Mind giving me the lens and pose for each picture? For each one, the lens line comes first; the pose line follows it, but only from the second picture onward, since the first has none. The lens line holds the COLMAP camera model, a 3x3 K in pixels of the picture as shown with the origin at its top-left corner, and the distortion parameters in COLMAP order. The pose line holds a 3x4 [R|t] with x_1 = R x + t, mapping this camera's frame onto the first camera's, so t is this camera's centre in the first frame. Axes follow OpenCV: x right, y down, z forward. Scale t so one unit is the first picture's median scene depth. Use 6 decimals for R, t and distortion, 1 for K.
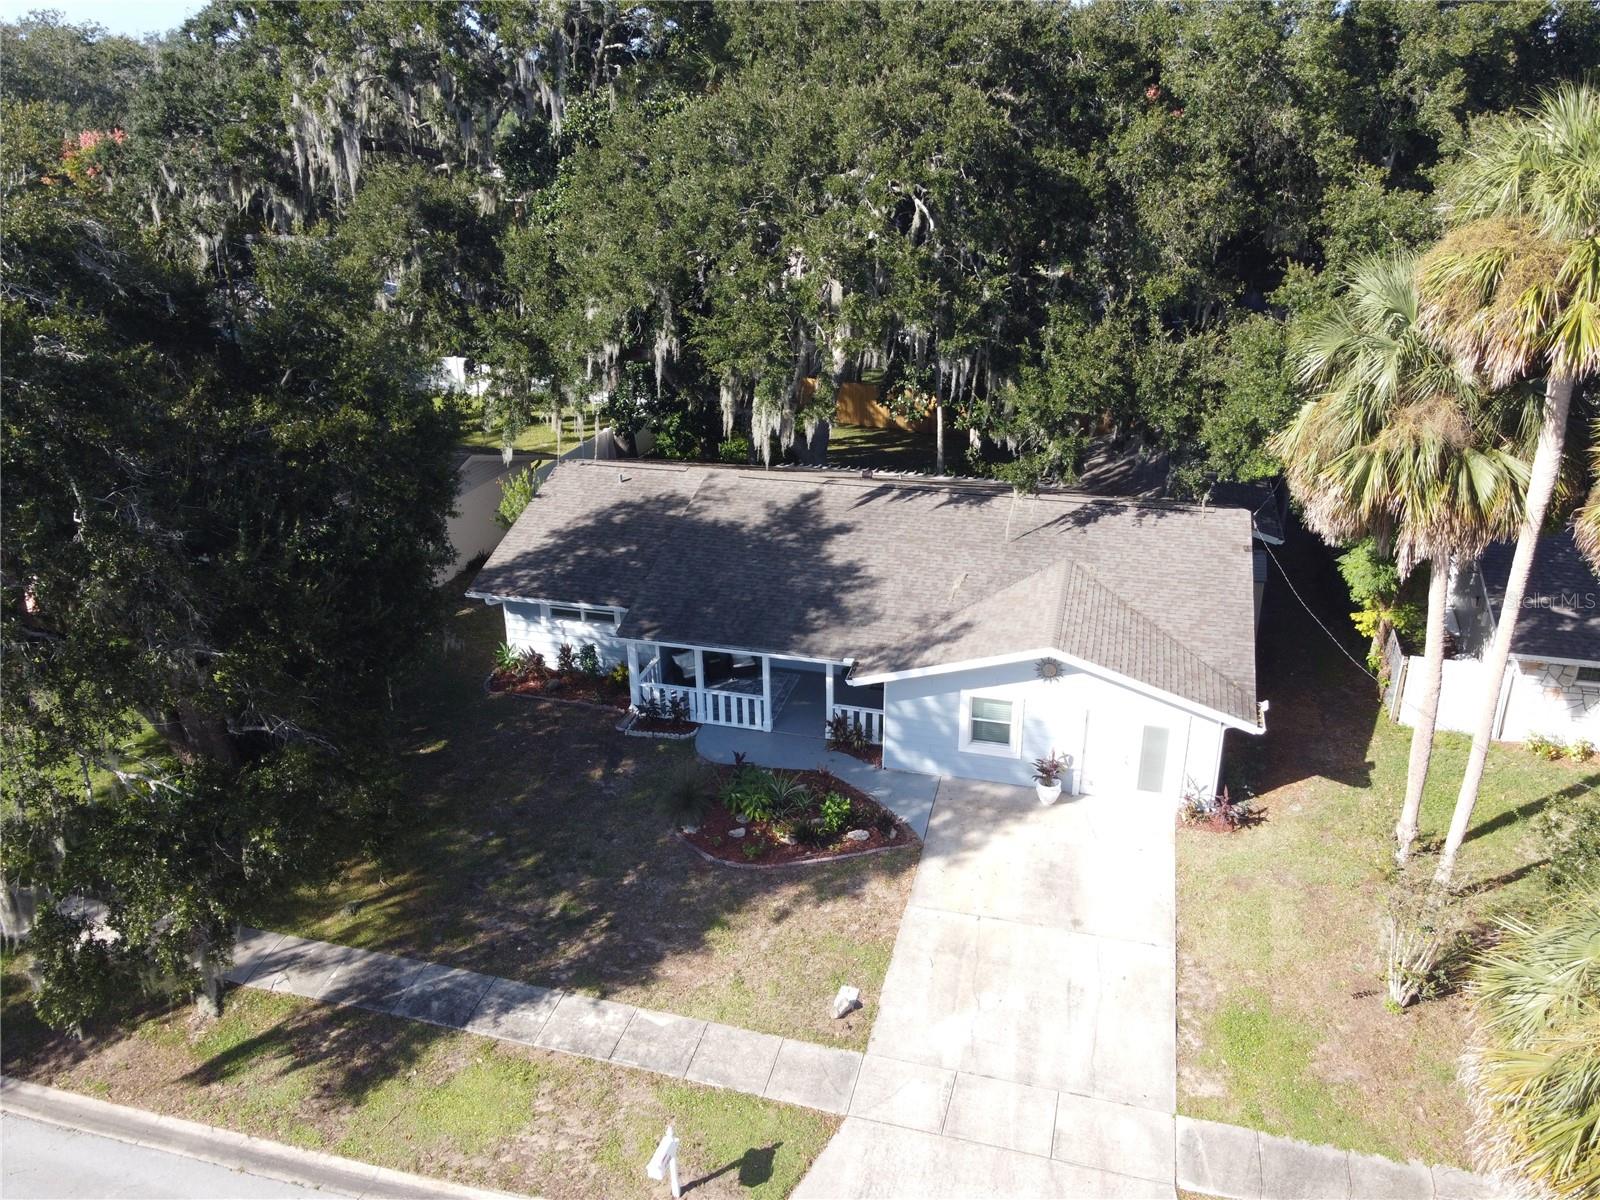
lens RADIAL K [[1223.8, 0, 797.1], [0, 1223.8, 597.7], [0, 0, 1]] dist [0.009467, 0.012306]
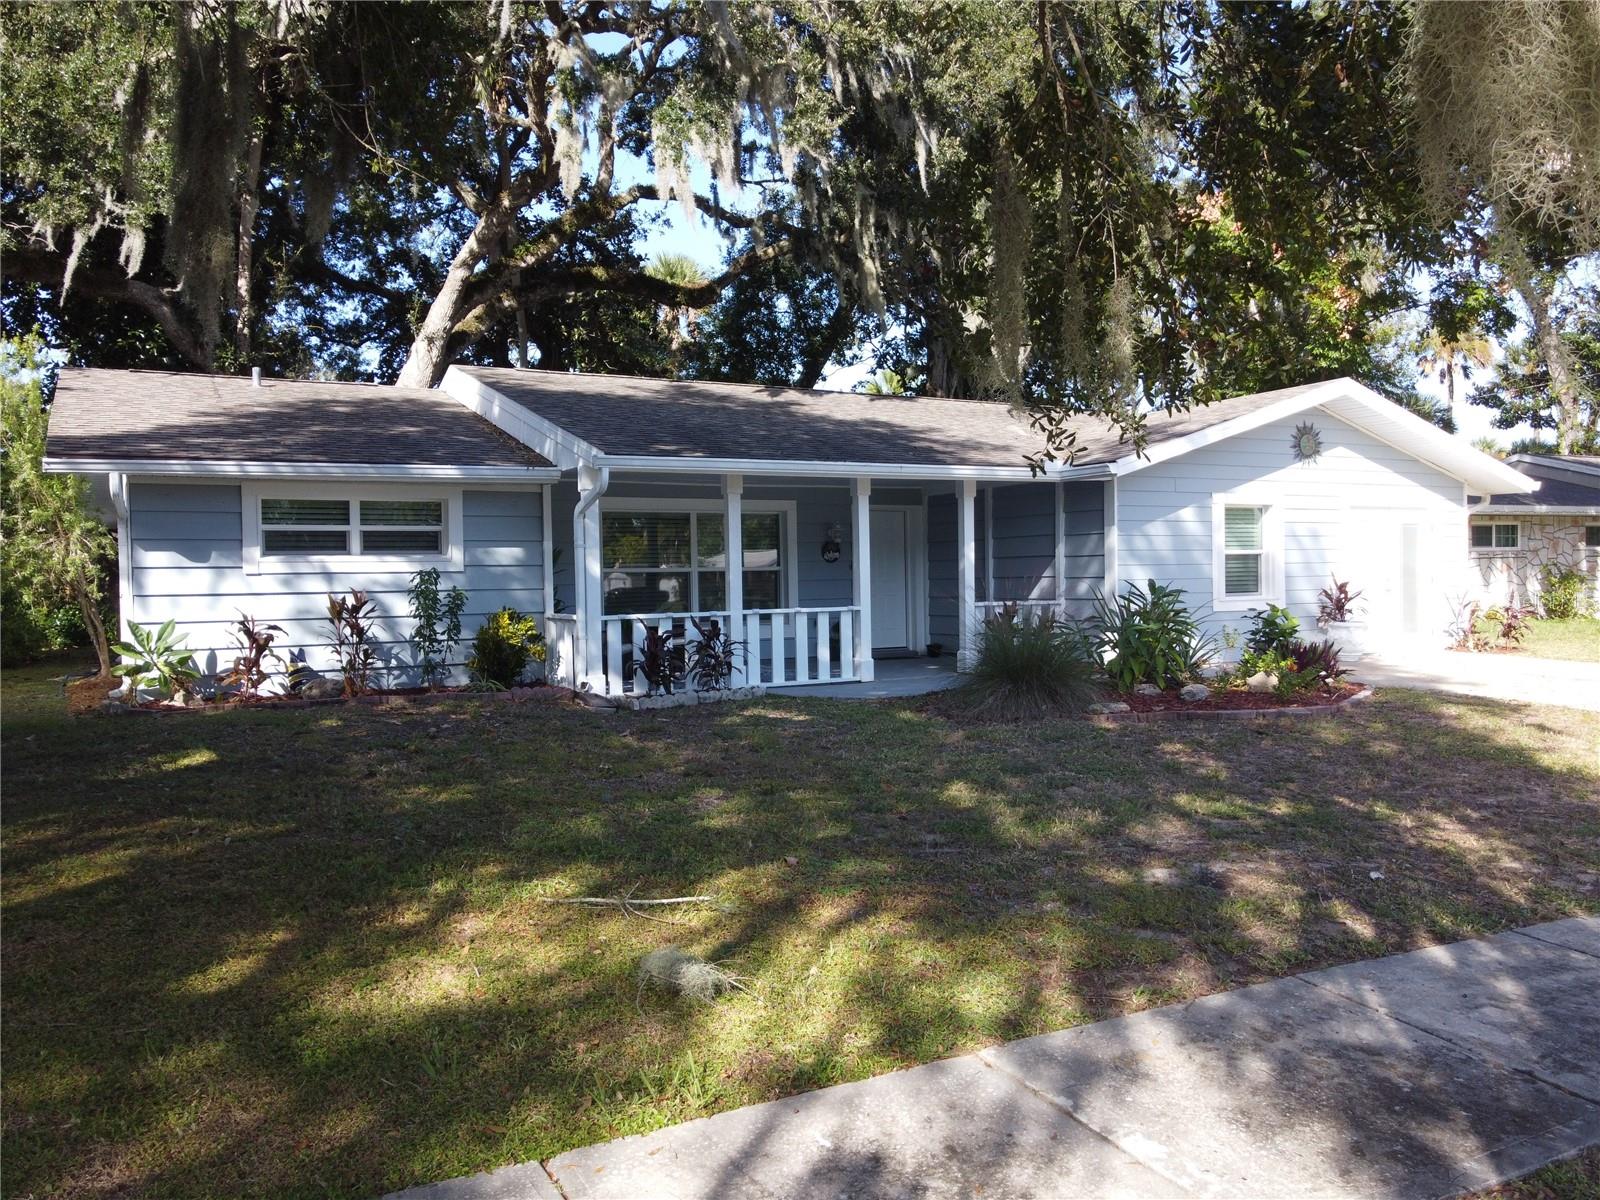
lens RADIAL K [[1223.8, 0, 797.1], [0, 1223.8, 597.7], [0, 0, 1]] dist [0.009467, 0.012306]
pose [[0.704358, -0.003777, 0.709835, -0.450005], [0.290999, 0.913633, -0.283893, 0.239632], [-0.647456, 0.406524, 0.644623, 0.786263]]
